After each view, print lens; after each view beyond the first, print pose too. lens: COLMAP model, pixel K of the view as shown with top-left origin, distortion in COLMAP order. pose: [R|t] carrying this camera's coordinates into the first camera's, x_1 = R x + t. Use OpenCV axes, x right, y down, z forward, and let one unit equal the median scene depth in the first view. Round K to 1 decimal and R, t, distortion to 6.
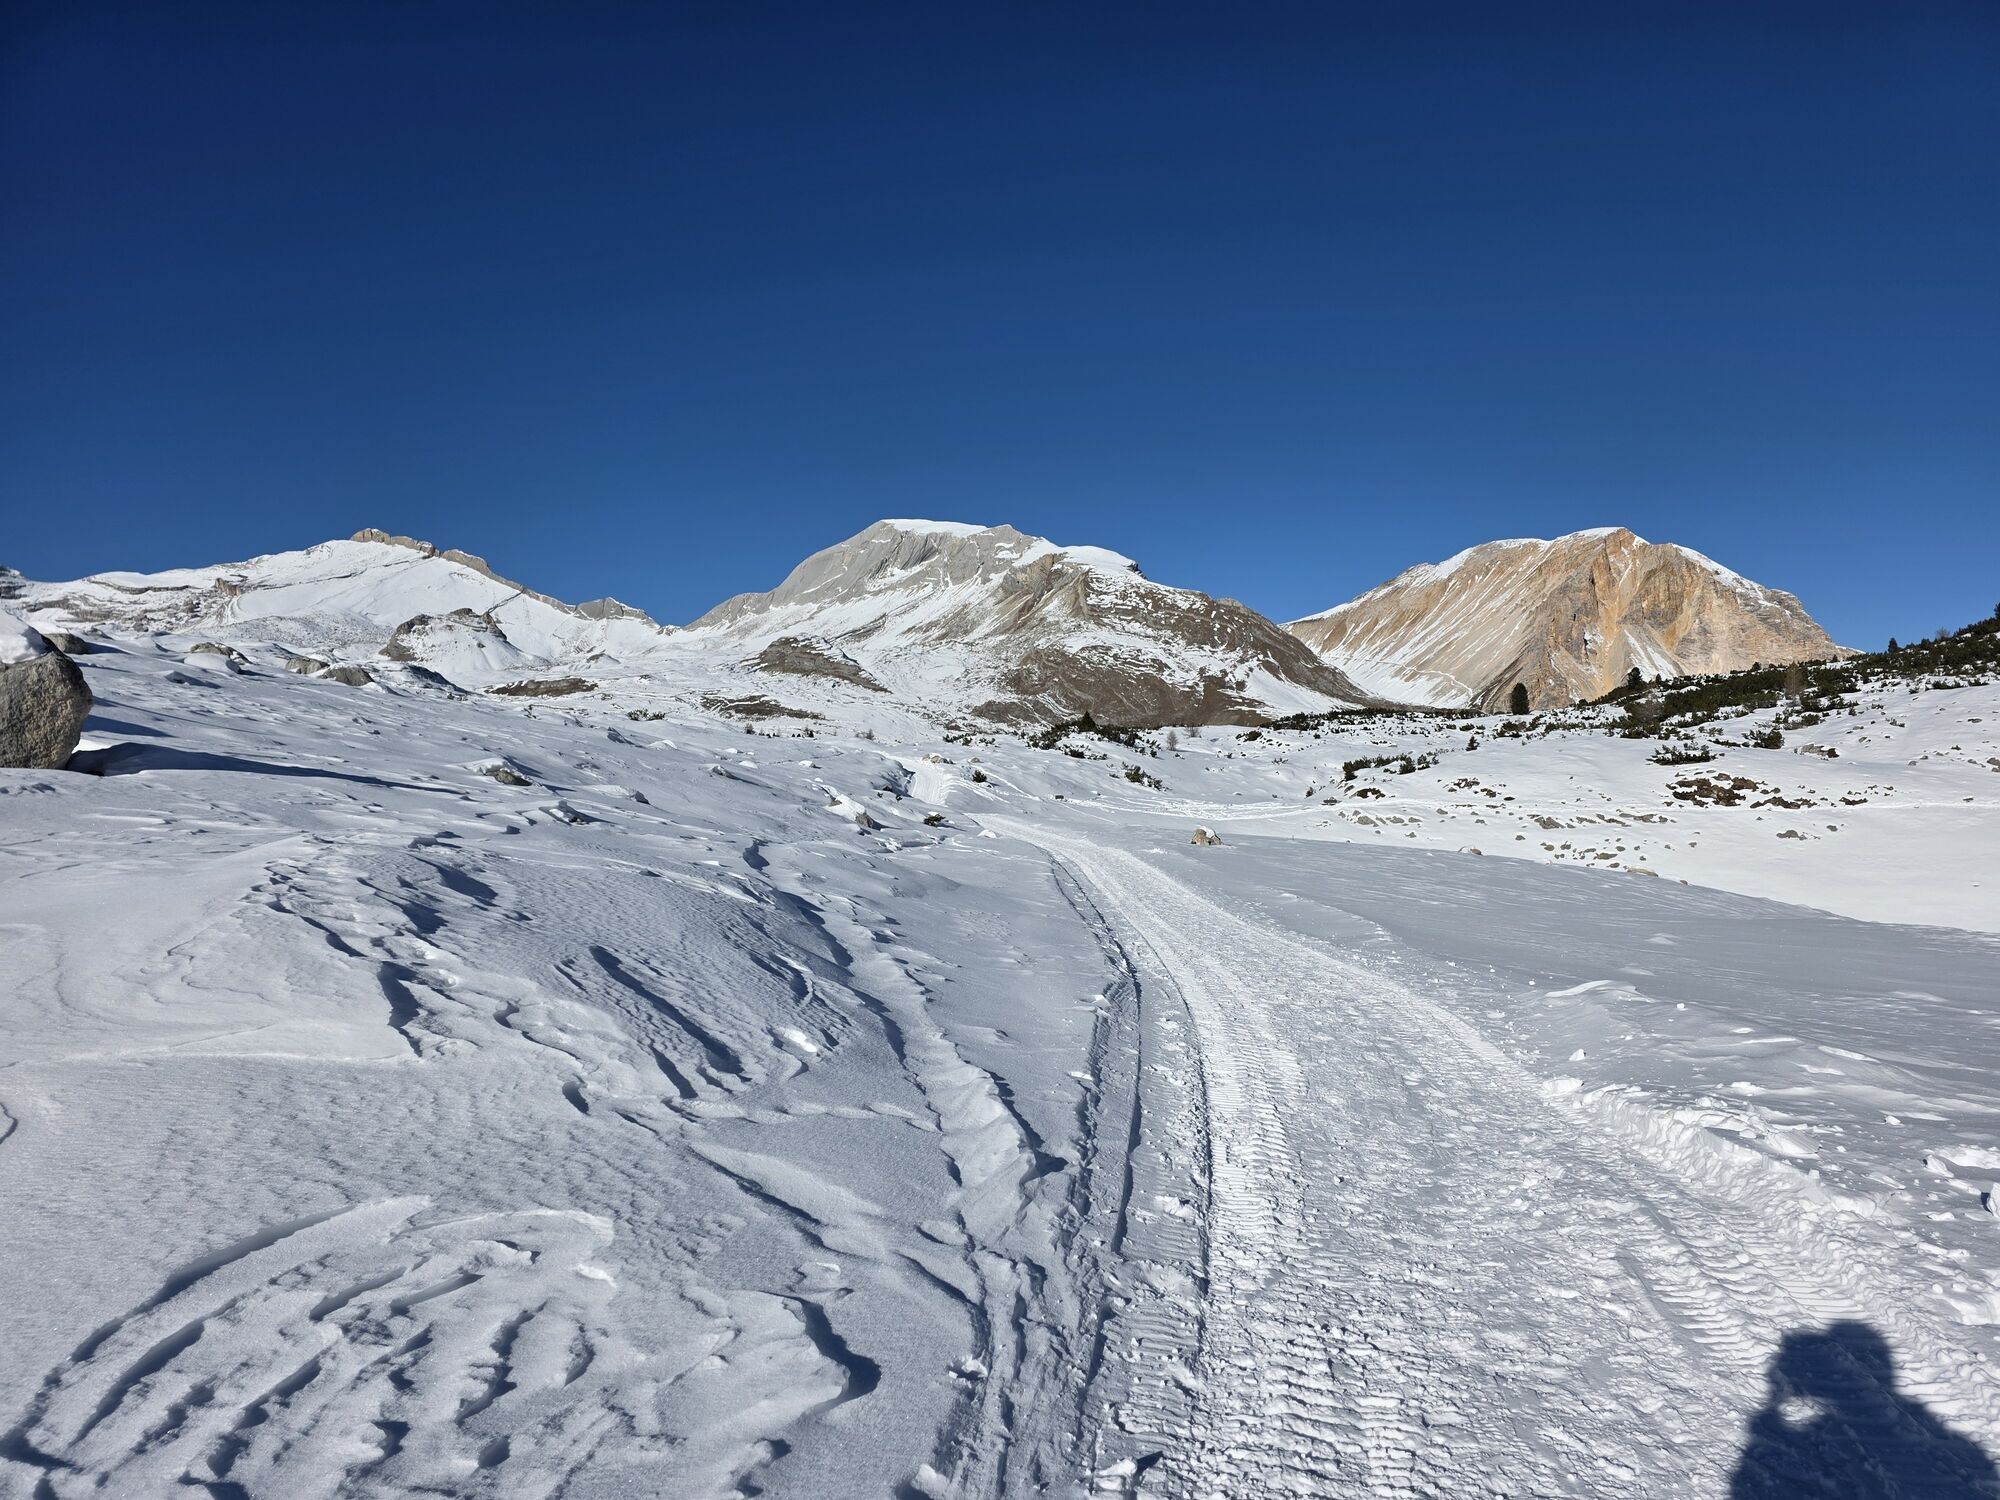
lens RADIAL K [[1347.7, 0, 987.6], [0, 1347.7, 768.8], [0, 0, 1]] dist [0.094016, -0.116043]
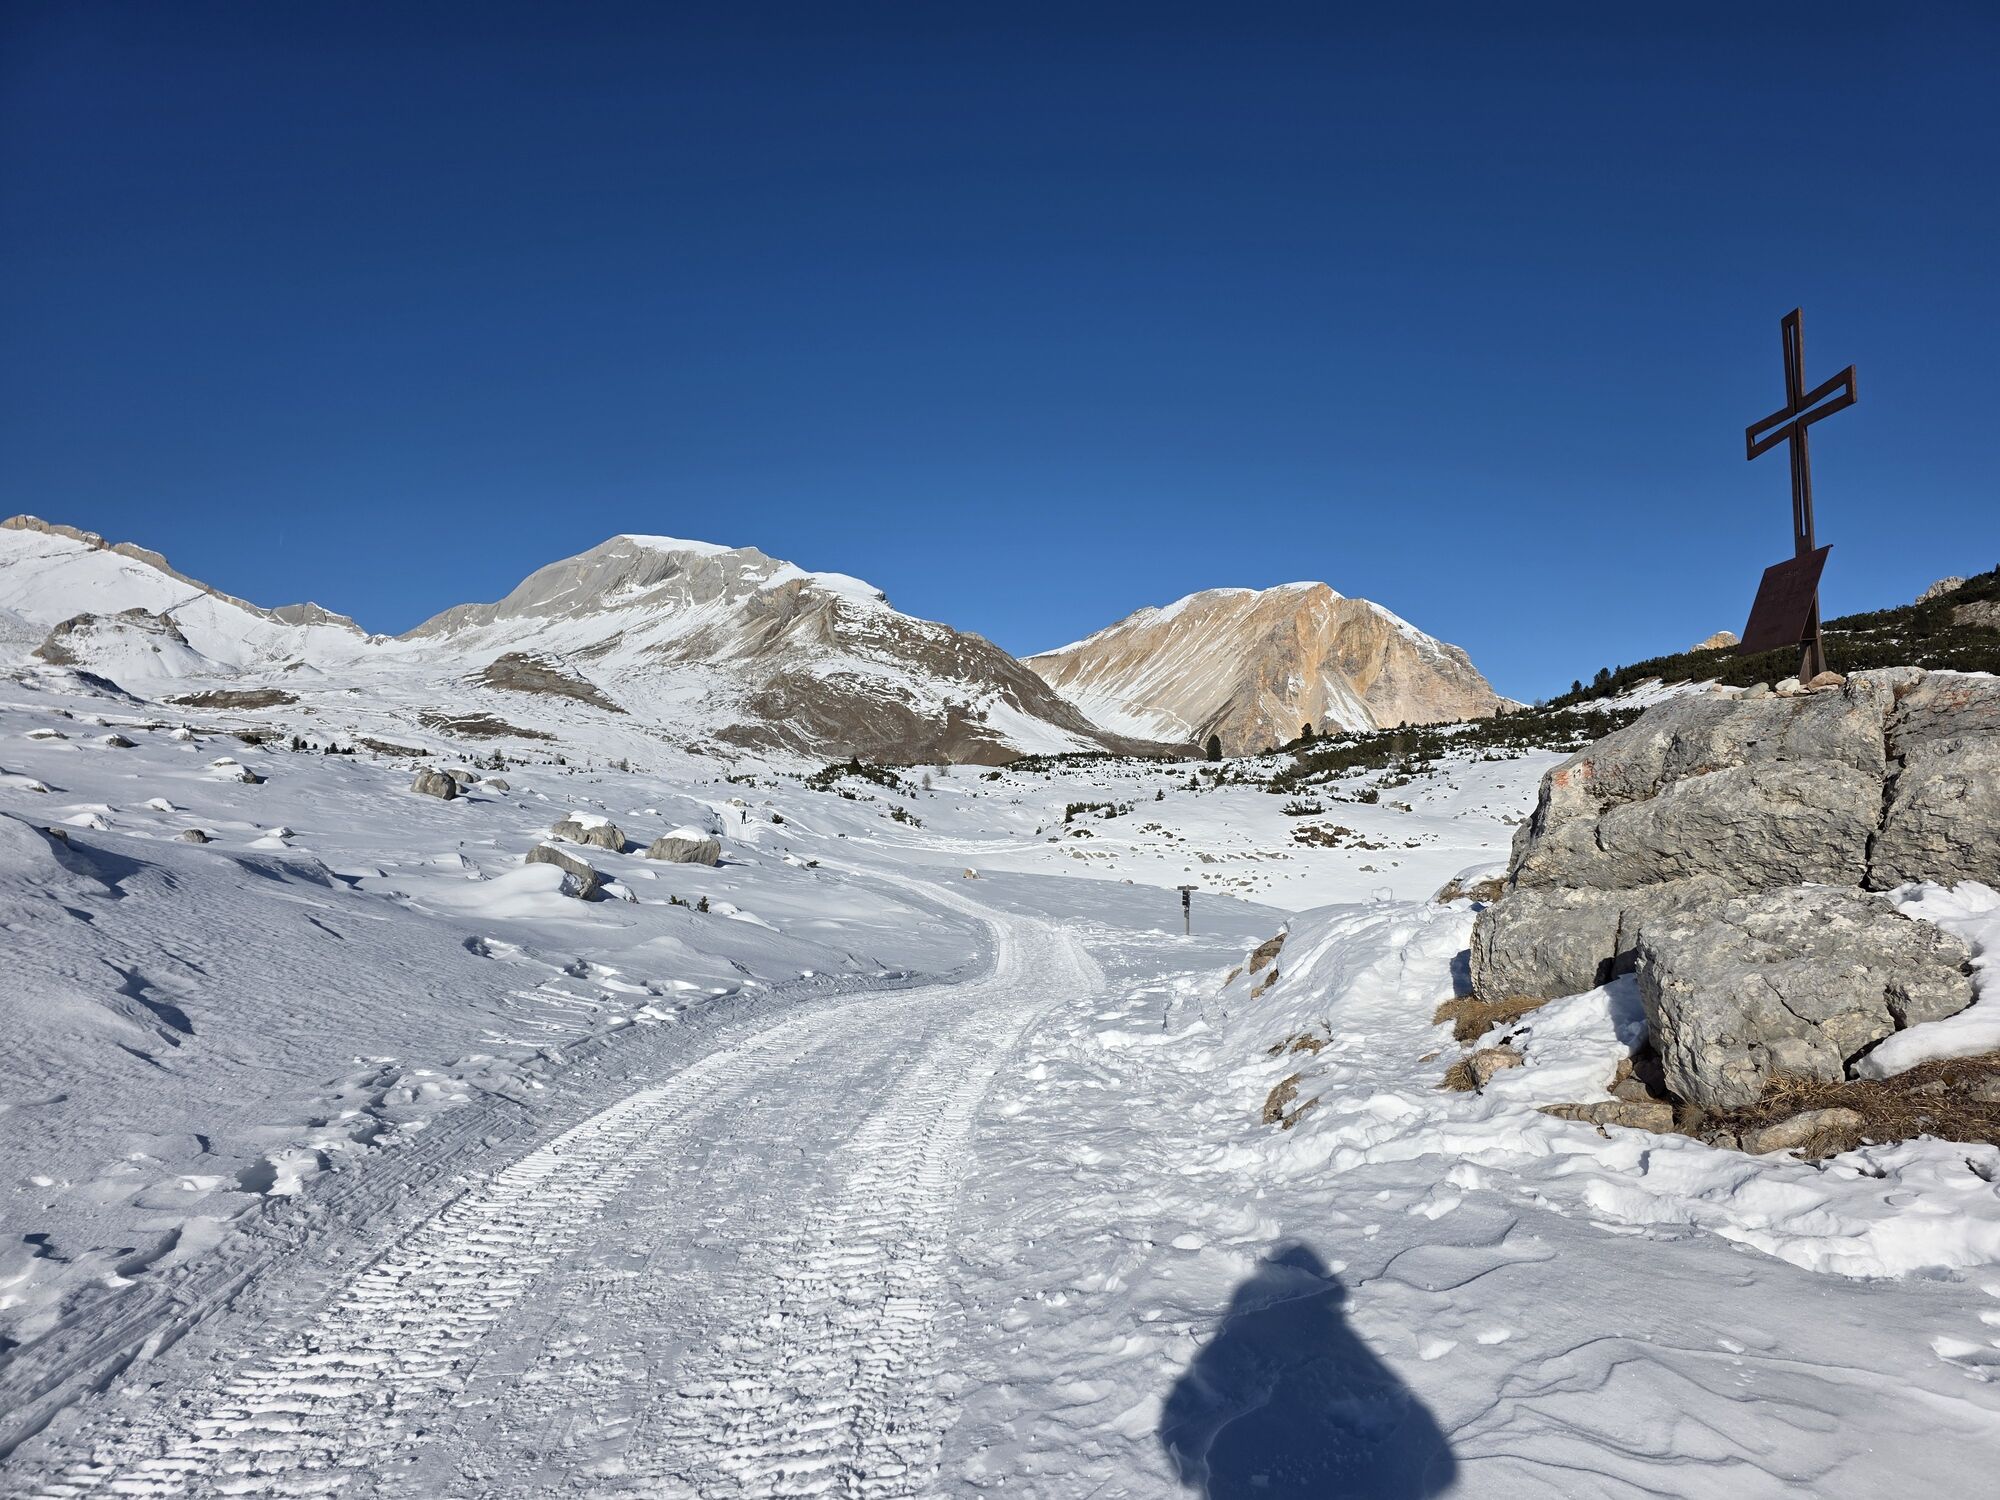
lens RADIAL K [[1326.8, 0, 1015.8], [0, 1326.8, 790.5], [0, 0, 1]] dist [0.225927, -0.302391]
pose [[0.977665, 0.015625, 0.209589, -0.001153], [-0.015056, 0.999877, -0.004311, -0.000423], [-0.209630, 0.001059, 0.977780, -0.005566]]
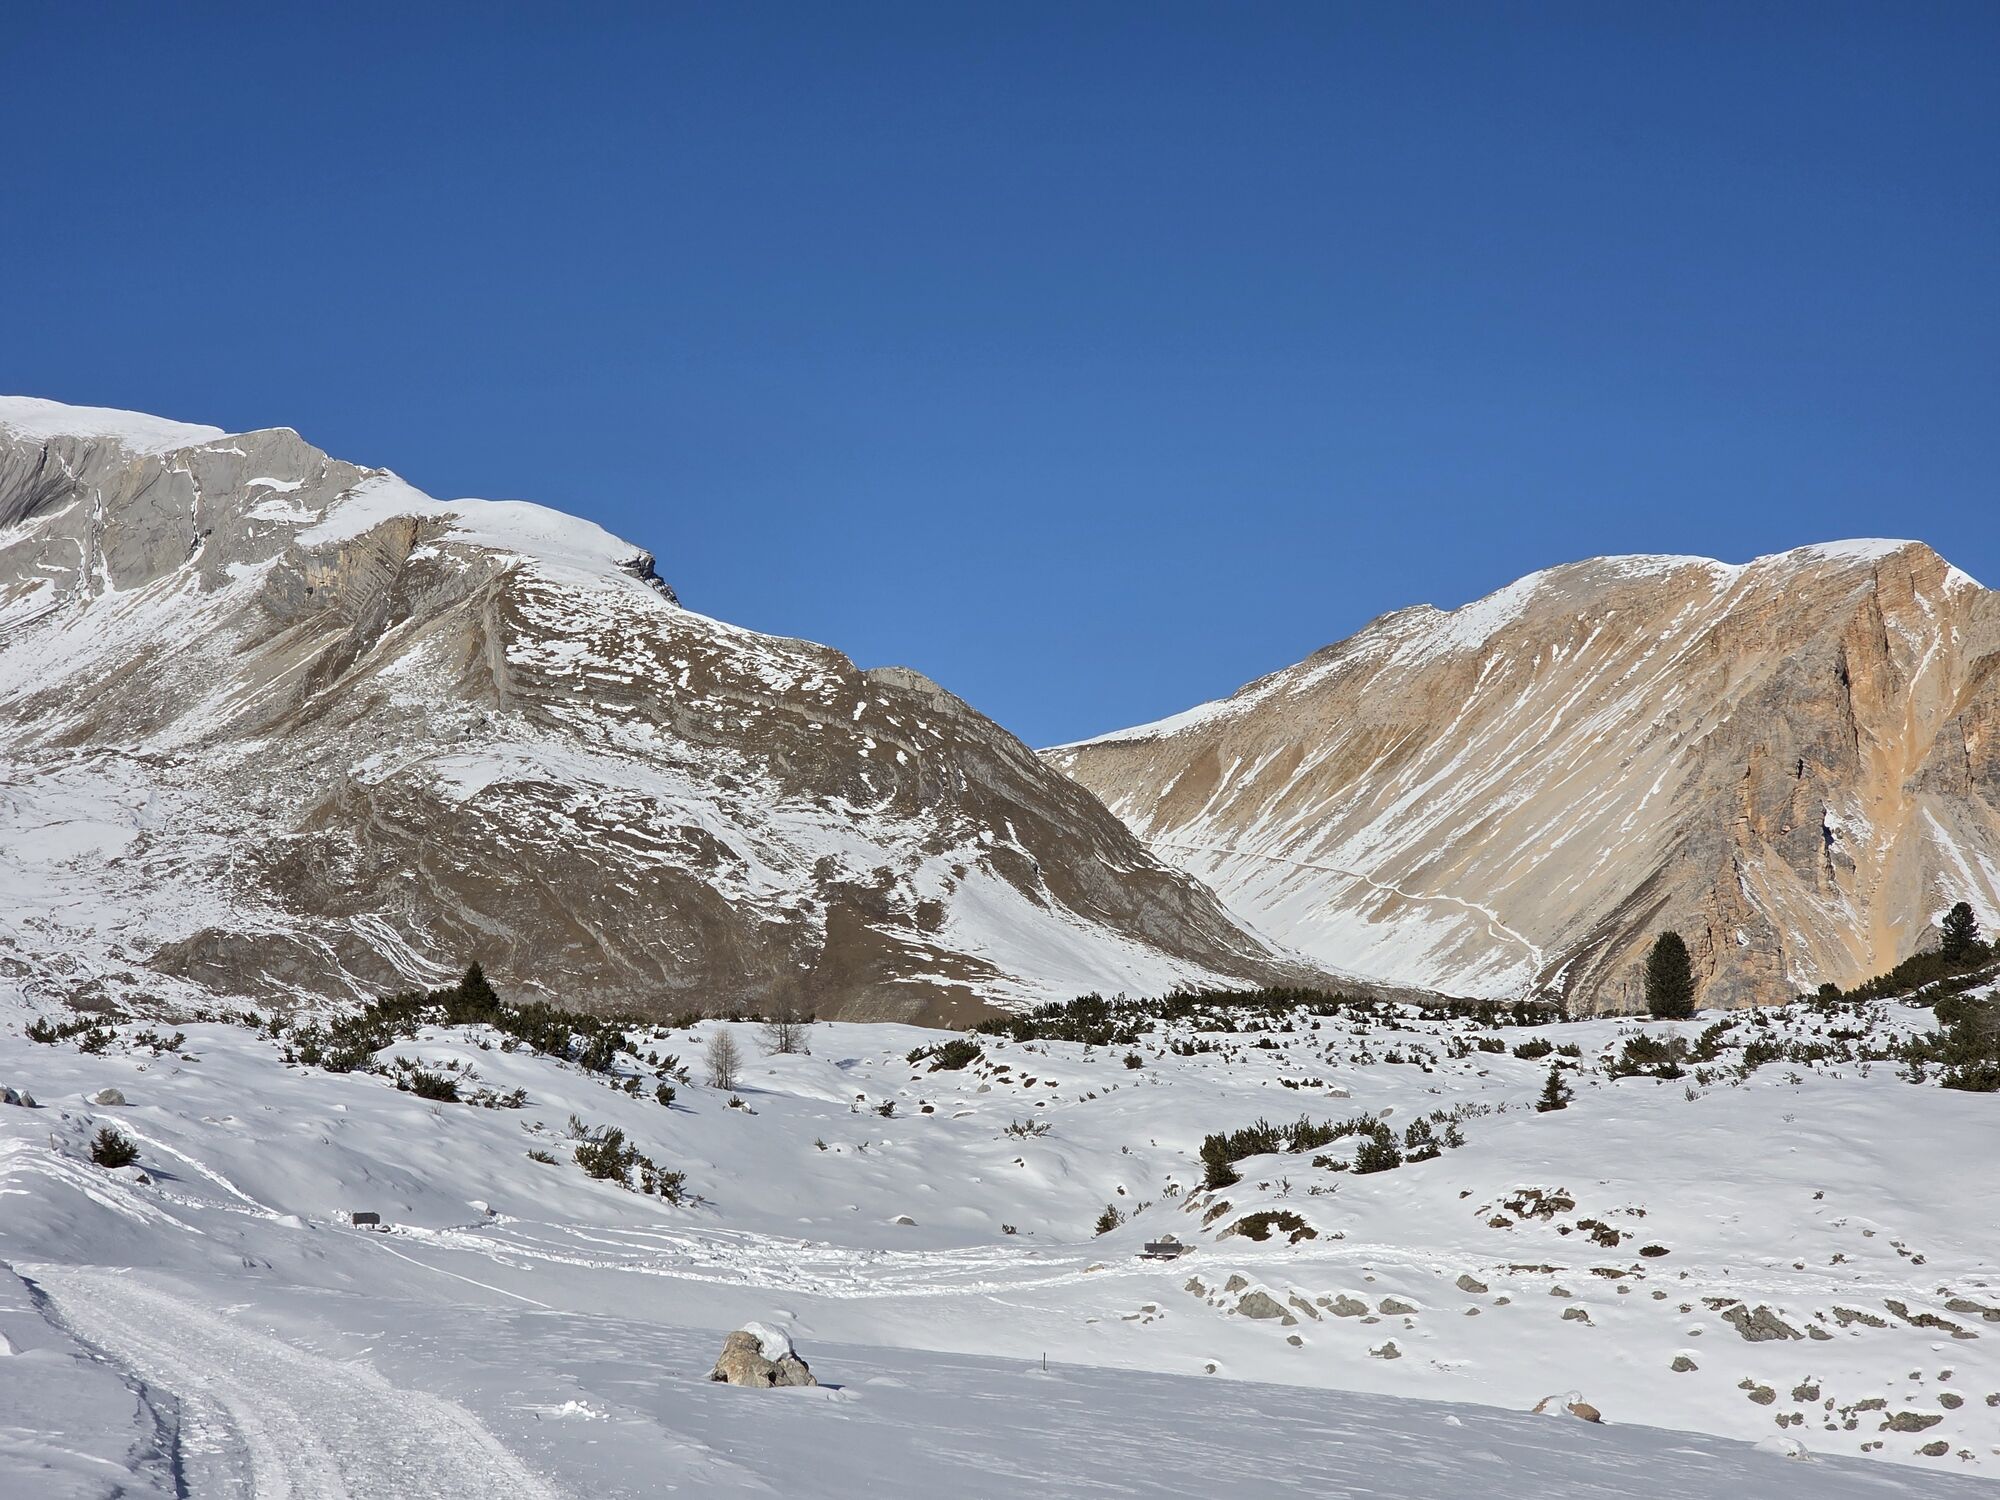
lens RADIAL K [[4401.8, 0, 1000.0], [0, 4401.8, 750.0], [0, 0, 1]] dist [-0.334382, 6.429757]
pose [[0.977531, 0.045668, 0.205785, -0.034051], [-0.027815, 0.995659, -0.088826, -0.002678], [-0.208949, 0.081106, 0.974557, -0.130481]]
